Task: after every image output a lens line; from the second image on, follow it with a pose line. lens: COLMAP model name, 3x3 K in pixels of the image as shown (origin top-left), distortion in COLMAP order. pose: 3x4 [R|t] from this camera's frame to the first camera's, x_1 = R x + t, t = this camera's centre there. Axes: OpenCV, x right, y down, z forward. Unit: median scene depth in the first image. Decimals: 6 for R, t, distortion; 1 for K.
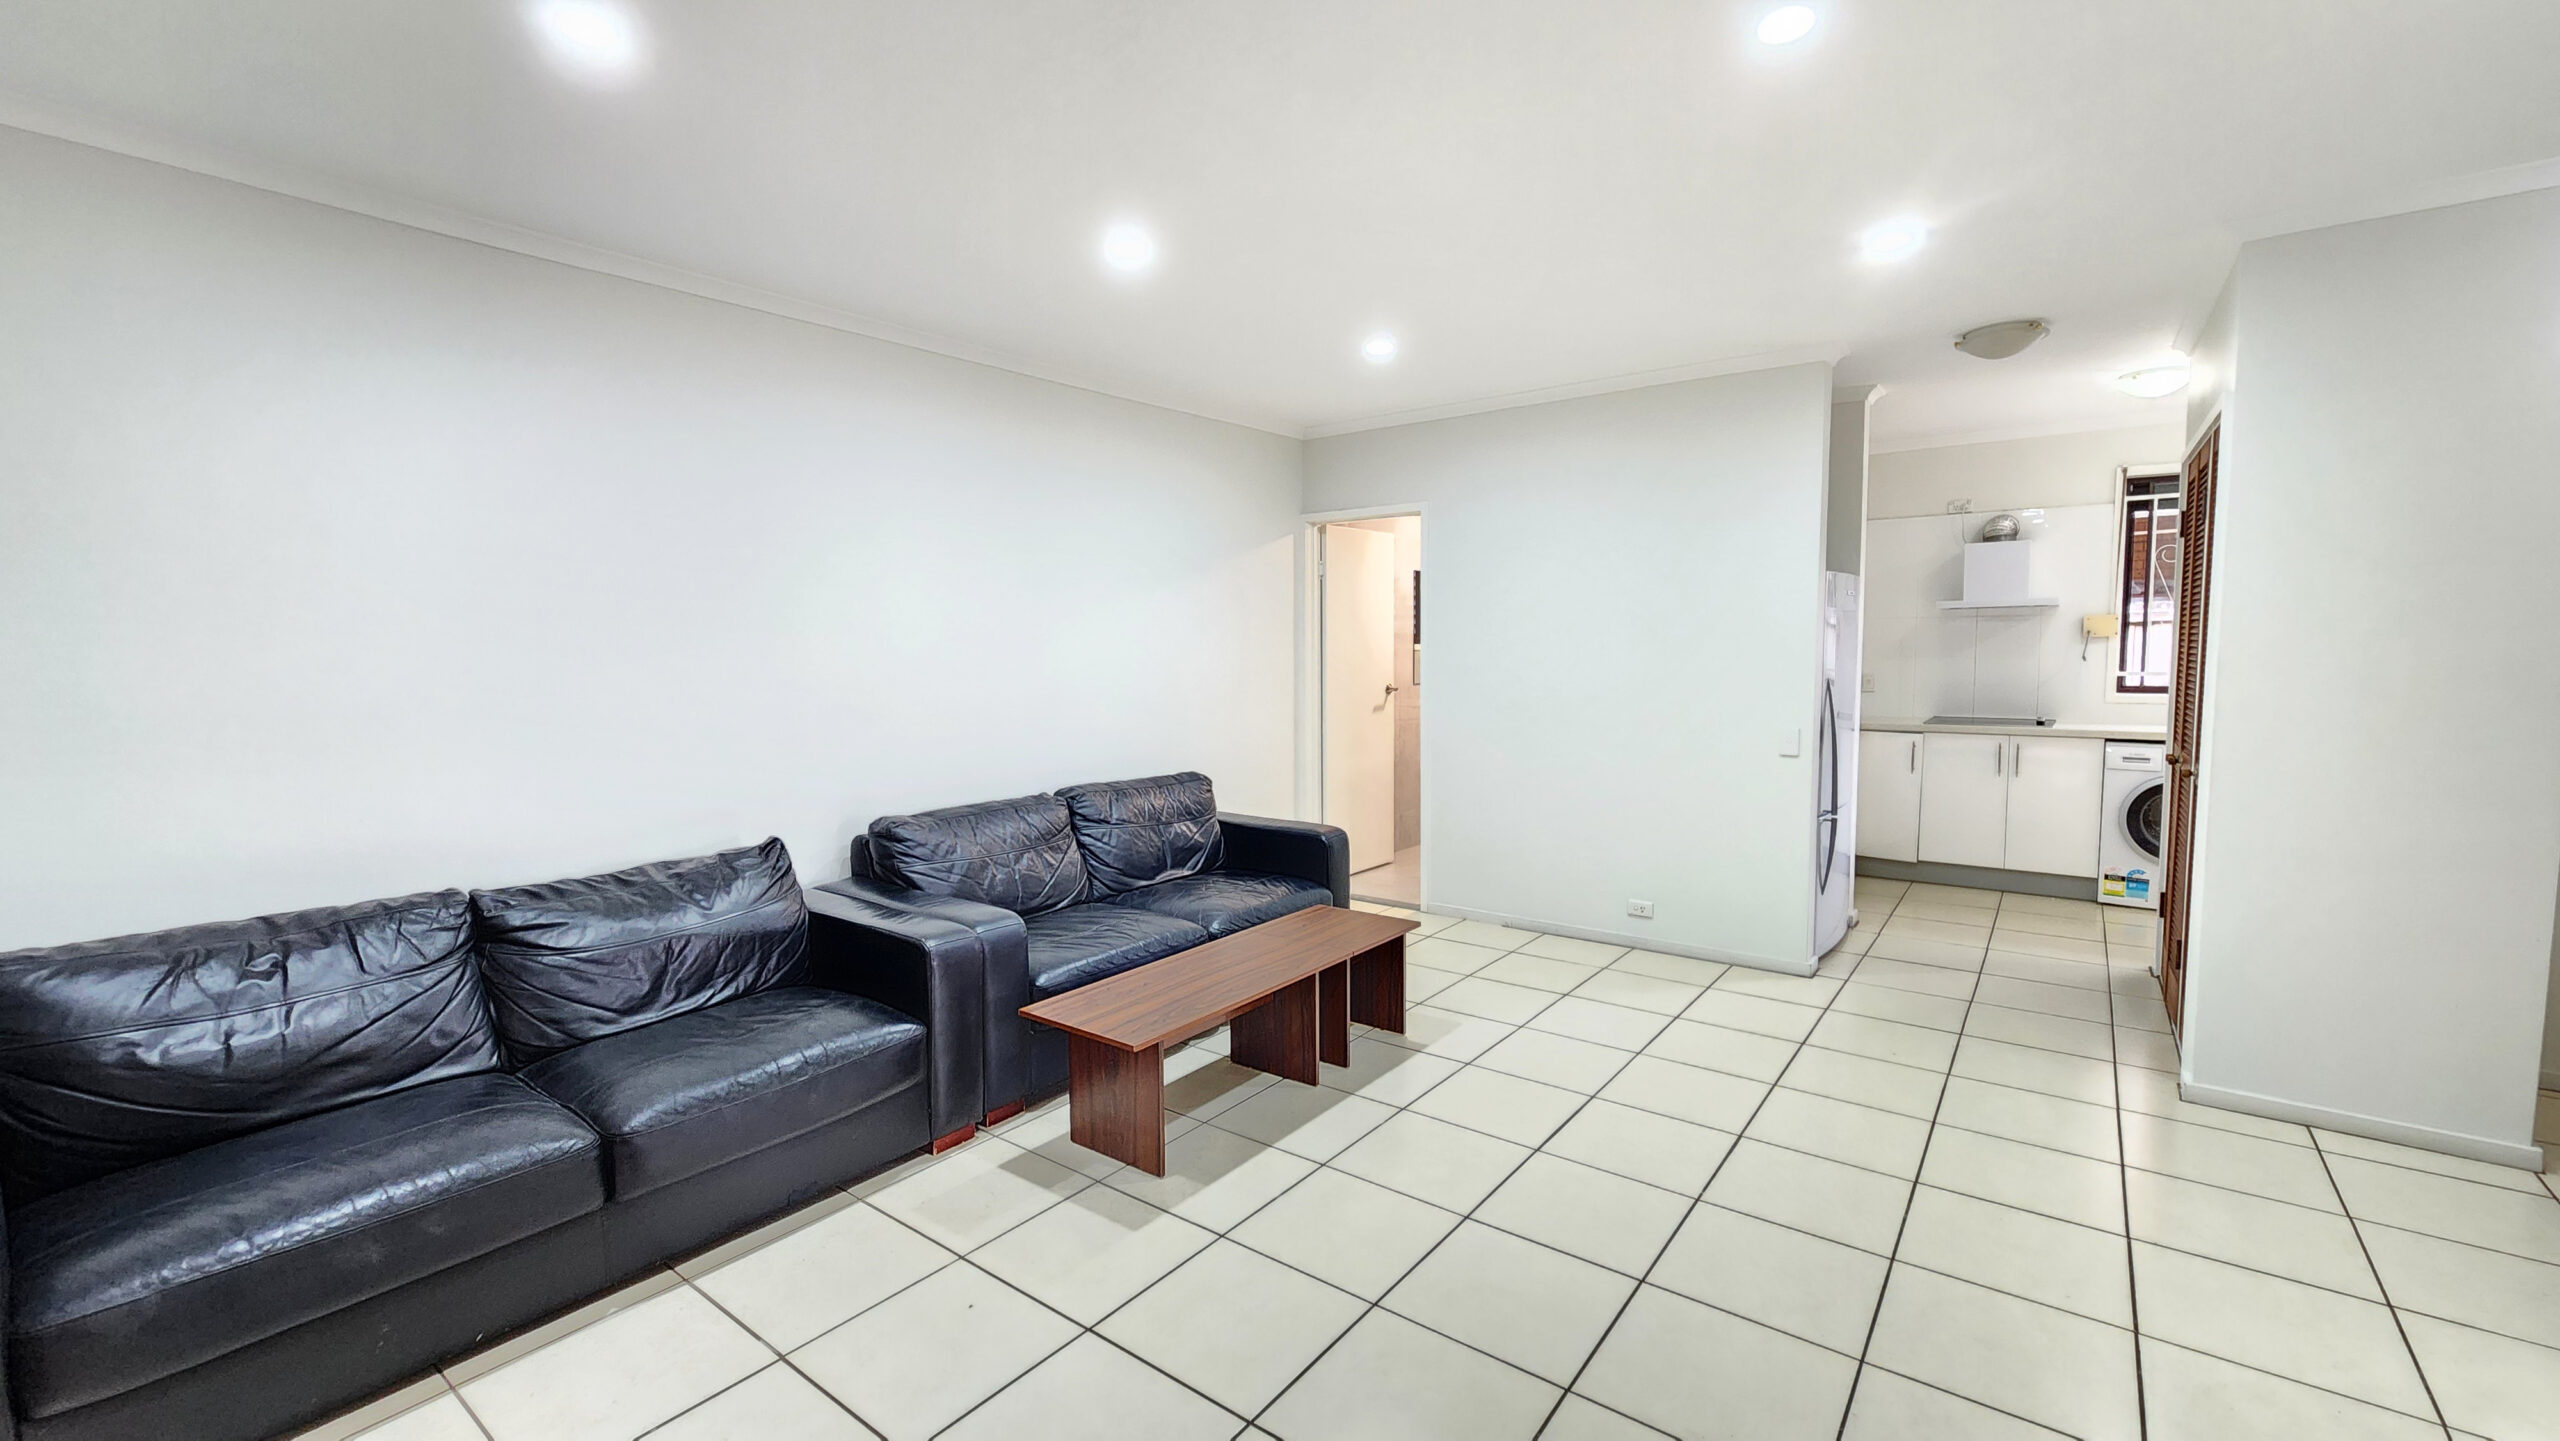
lens RADIAL K [[1060.8, 0, 1262.0], [0, 1060.8, 713.5], [0, 0, 1]] dist [0.001109, 0.000594]
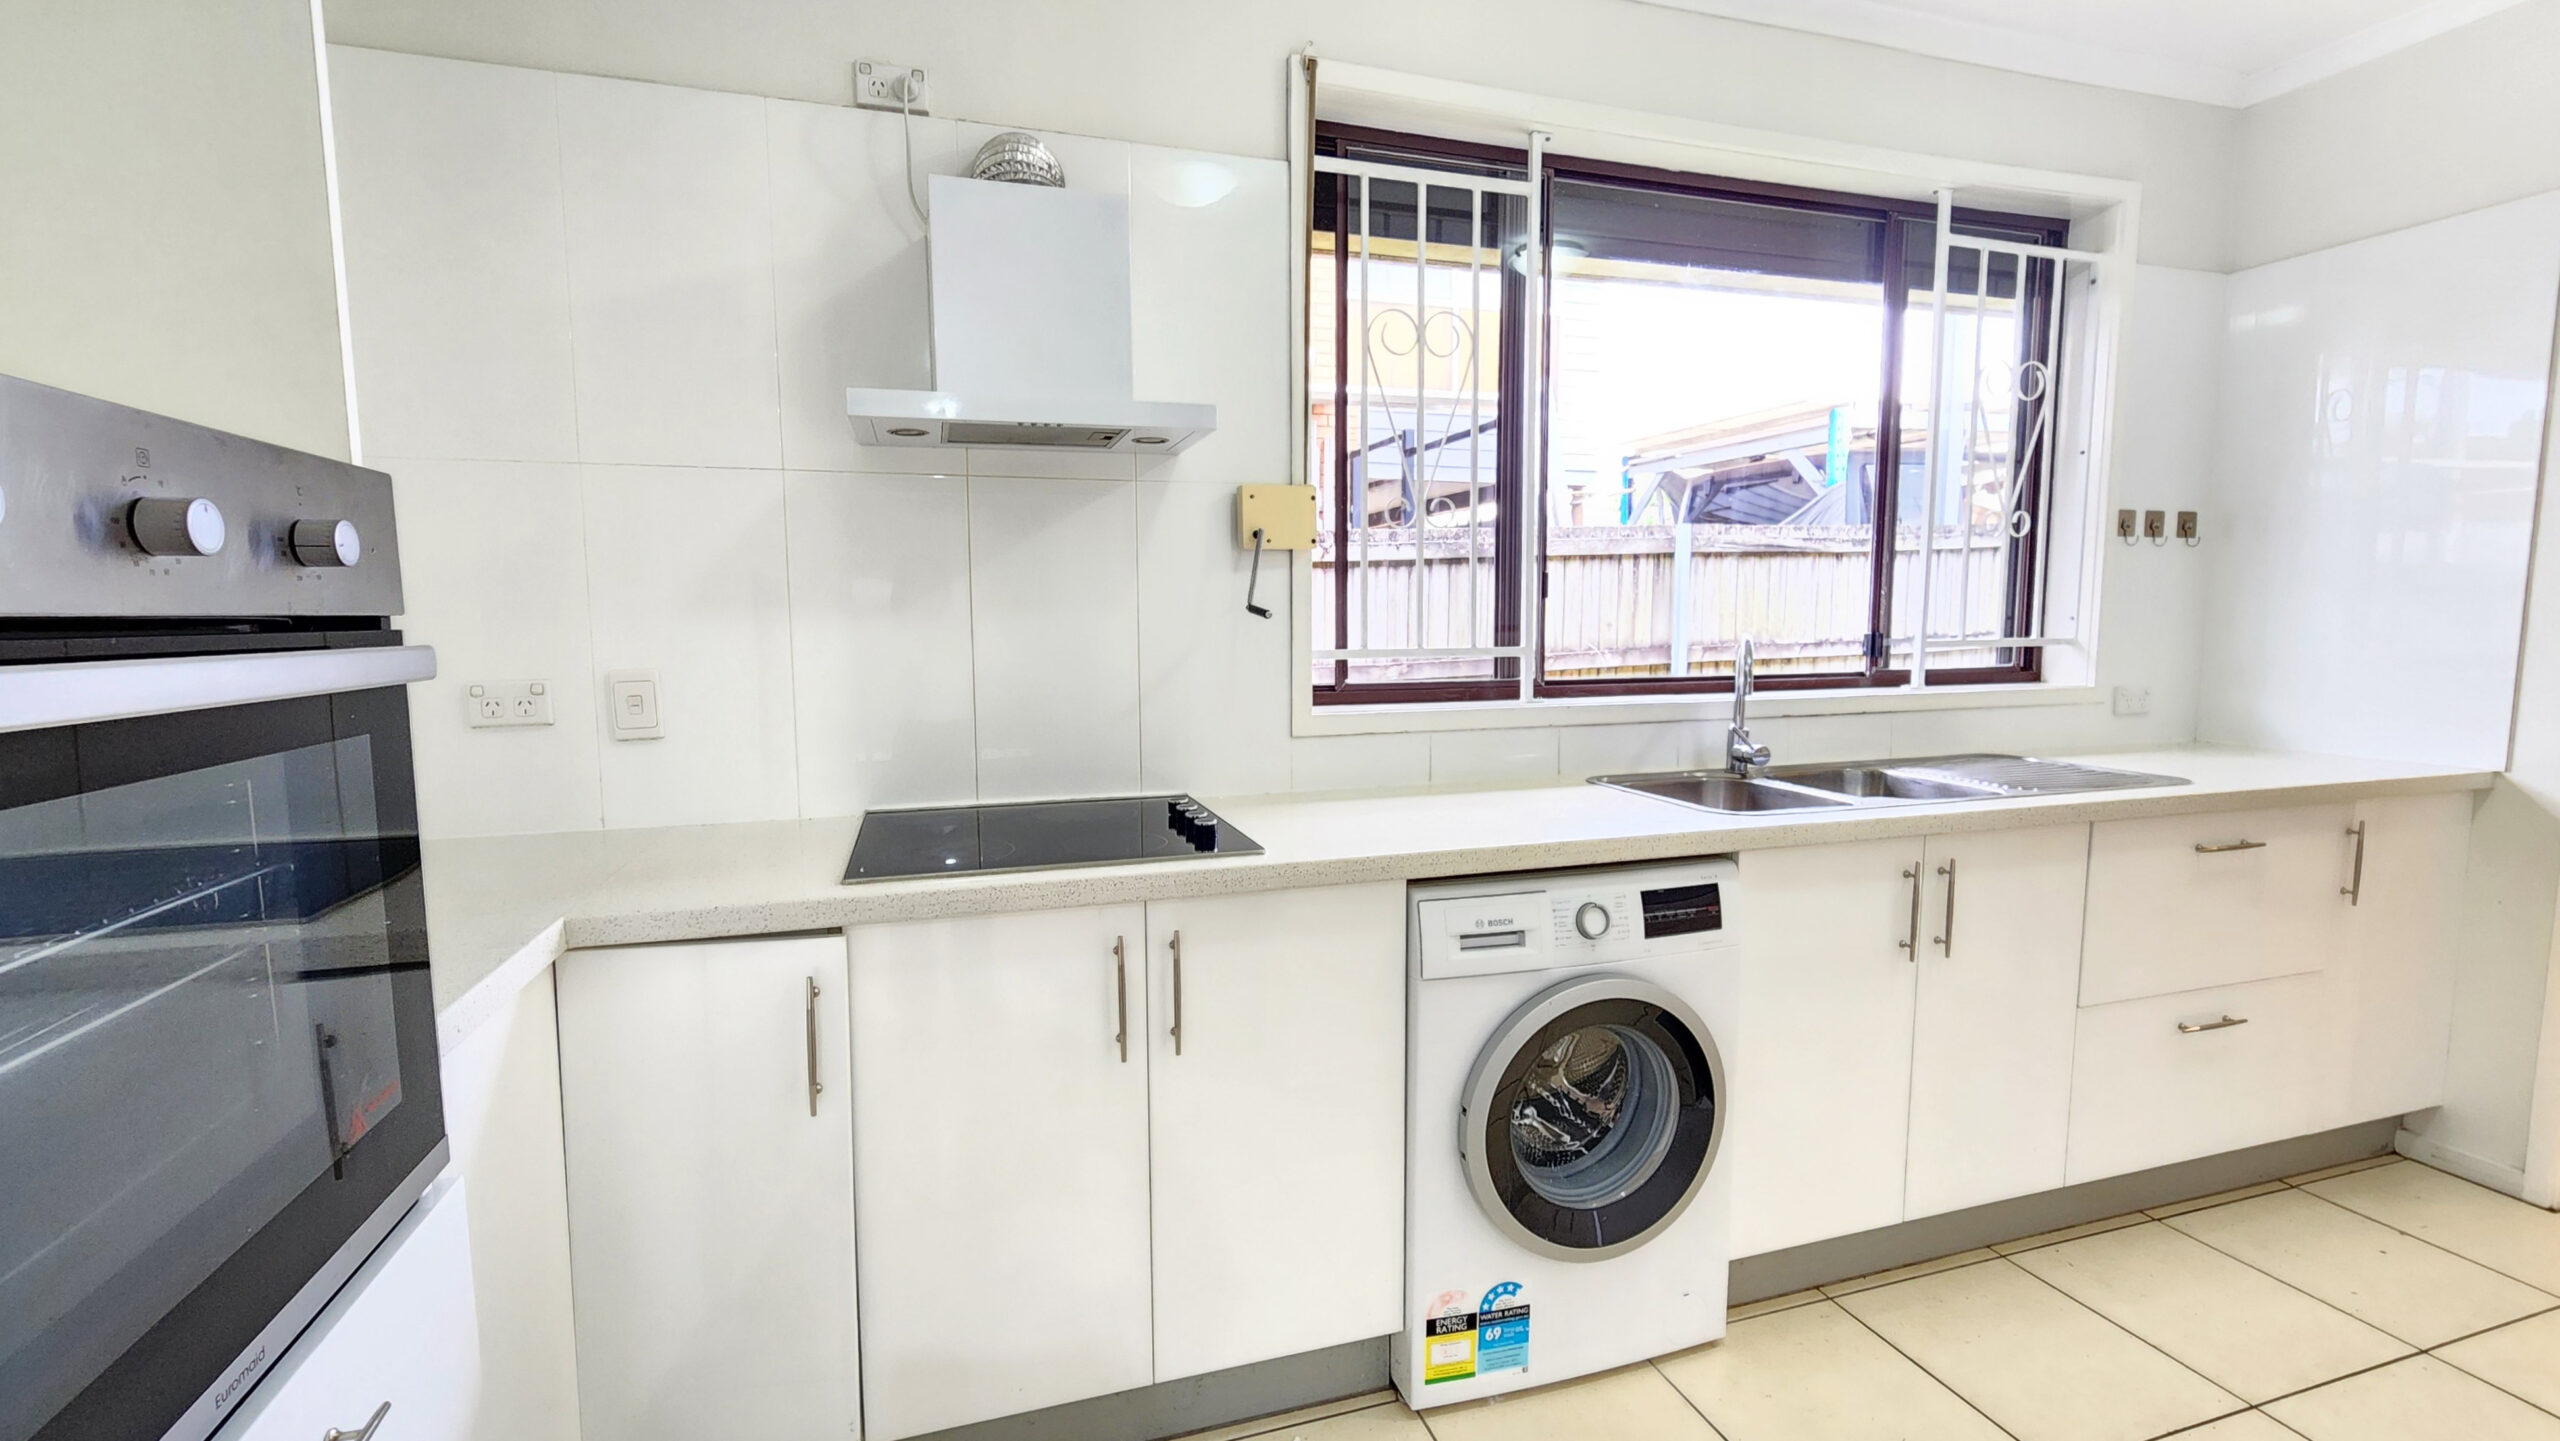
lens RADIAL K [[1060.8, 0, 1273.2], [0, 1060.8, 719.5], [0, 0, 1]] dist [0.001109, 0.000594]
pose [[0.569161, -0.073127, 0.818968, 0.534633], [0.054018, 0.997211, 0.051501, -0.036700], [-0.820450, 0.014927, 0.571524, 0.861137]]
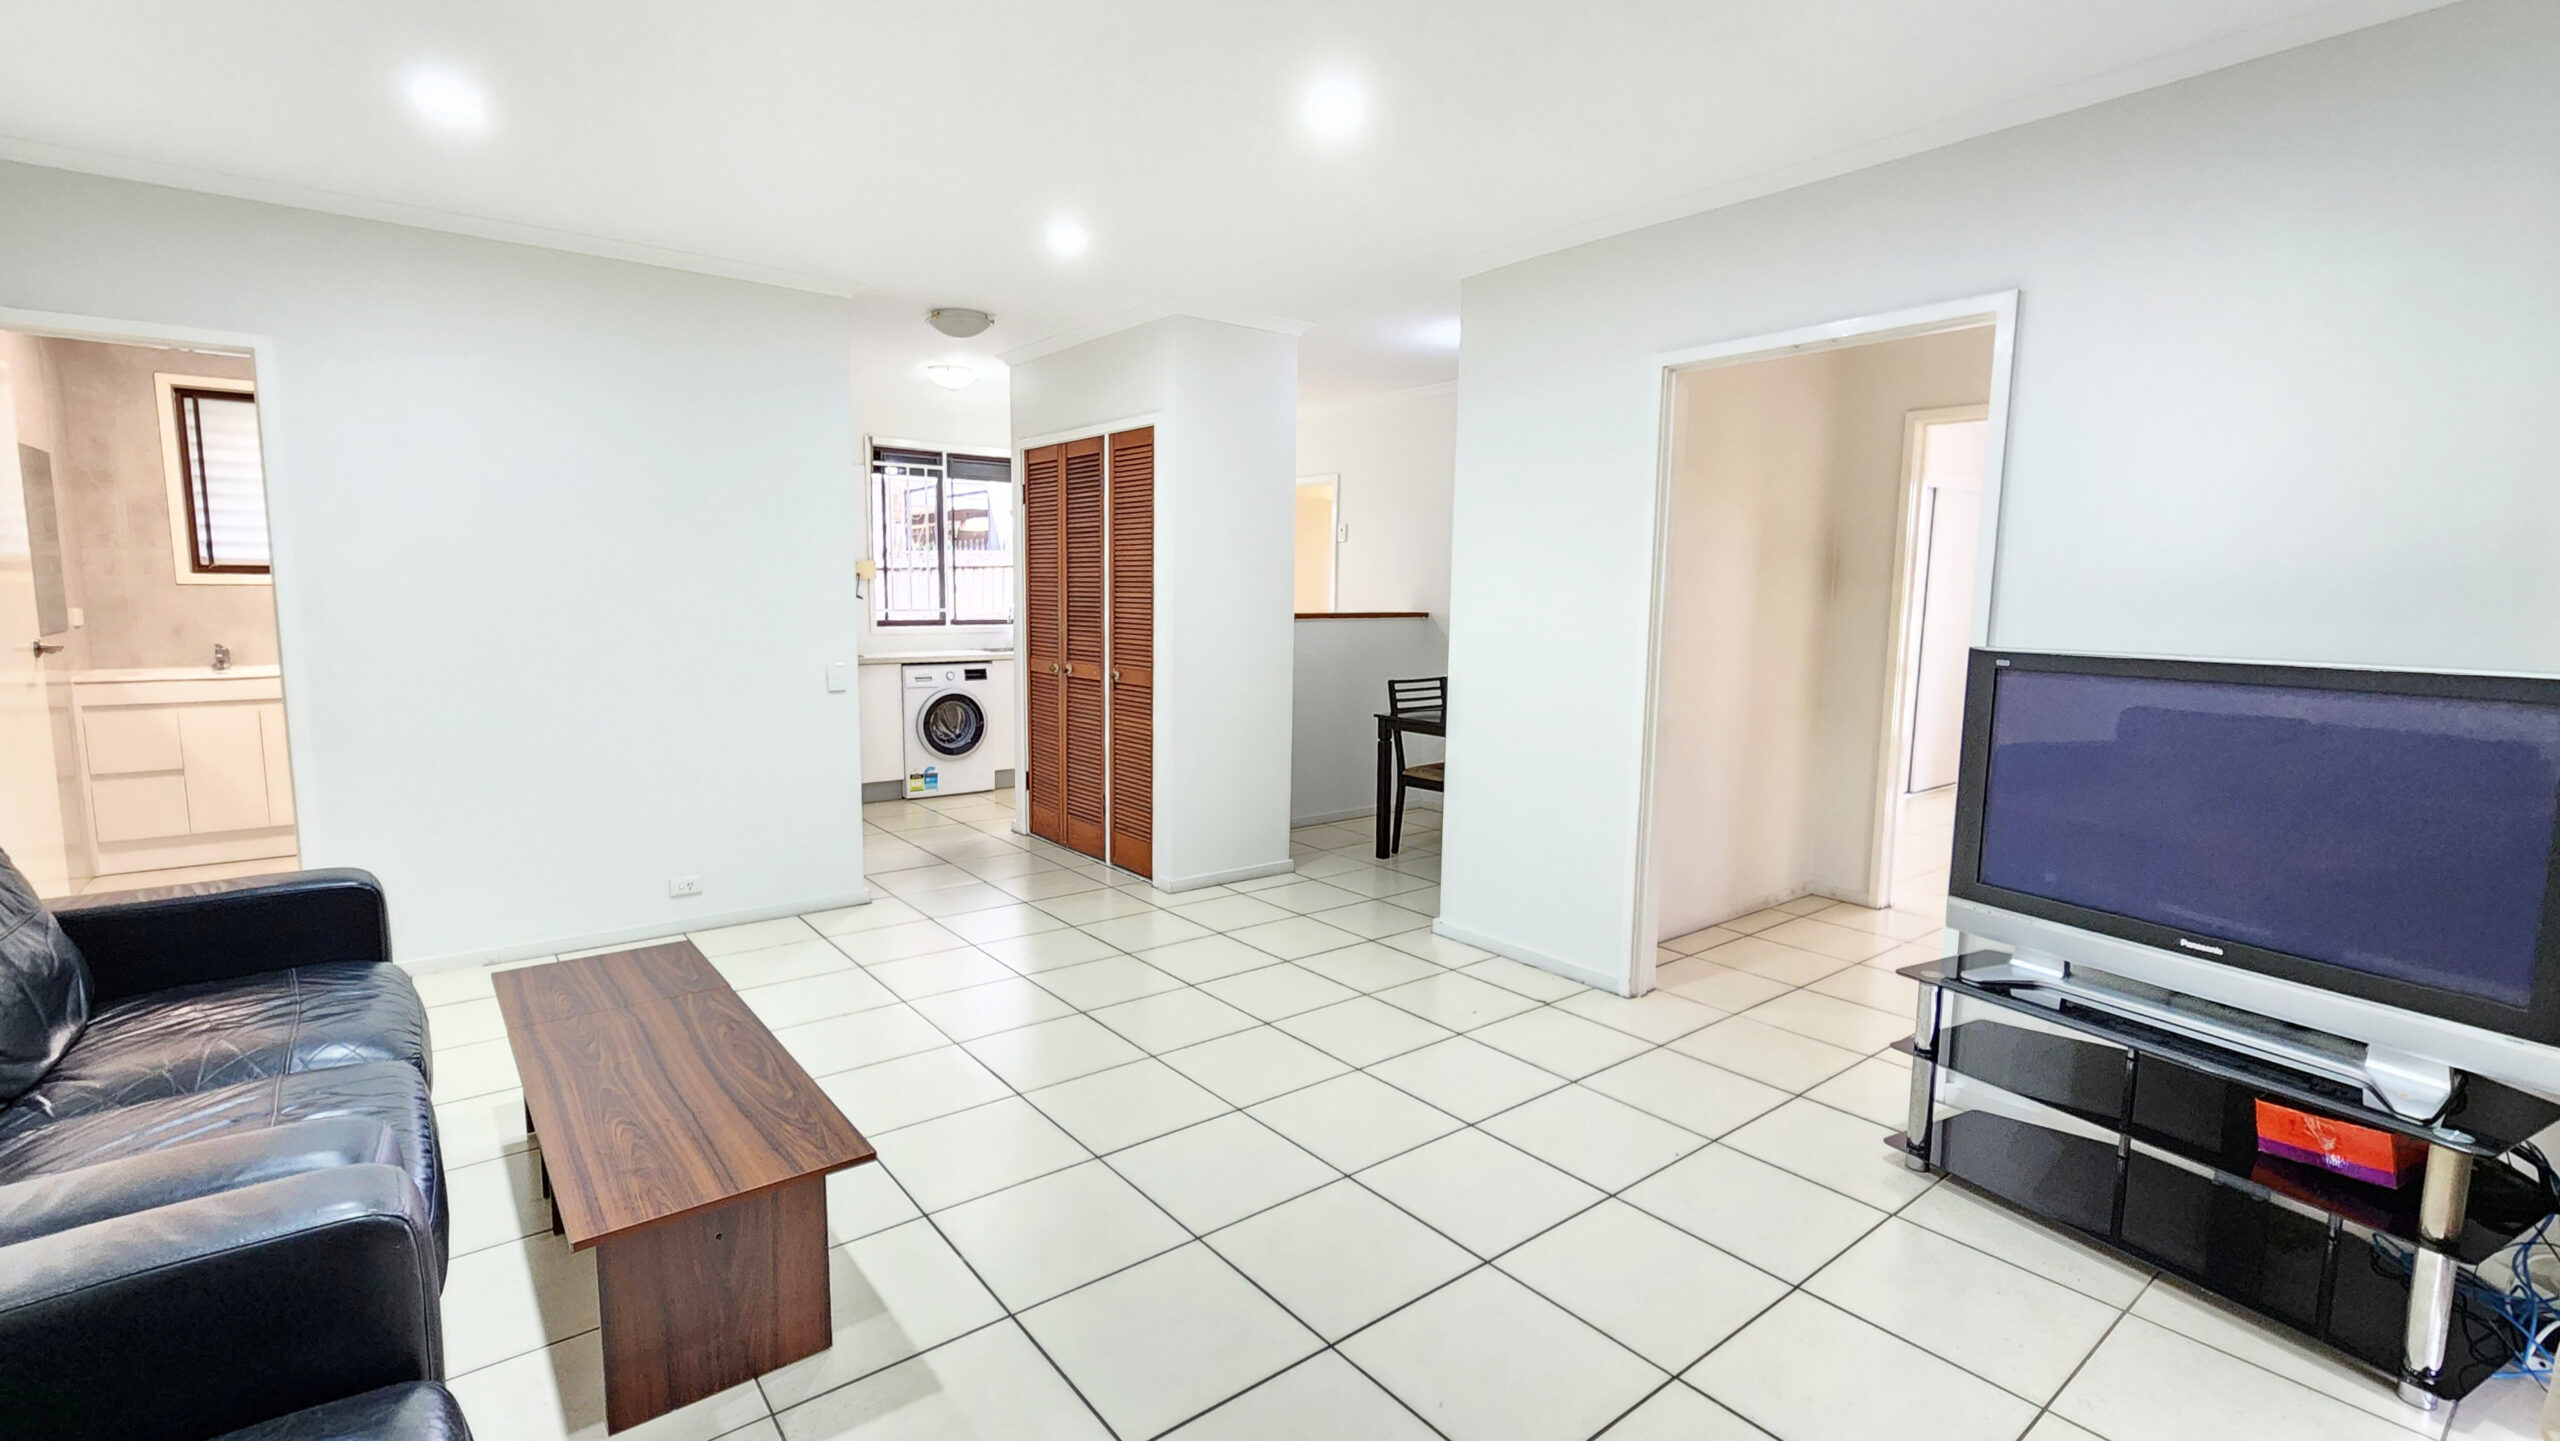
lens RADIAL K [[1127.9, 0, 1277.7], [0, 1127.9, 722.6], [0, 0, 1]] dist [0.003412, 0.000141]
pose [[0.241673, -0.102221, 0.964959, -0.348539], [0.051362, 0.994389, 0.092475, -0.006502], [-0.968997, 0.027213, 0.245567, 0.271436]]
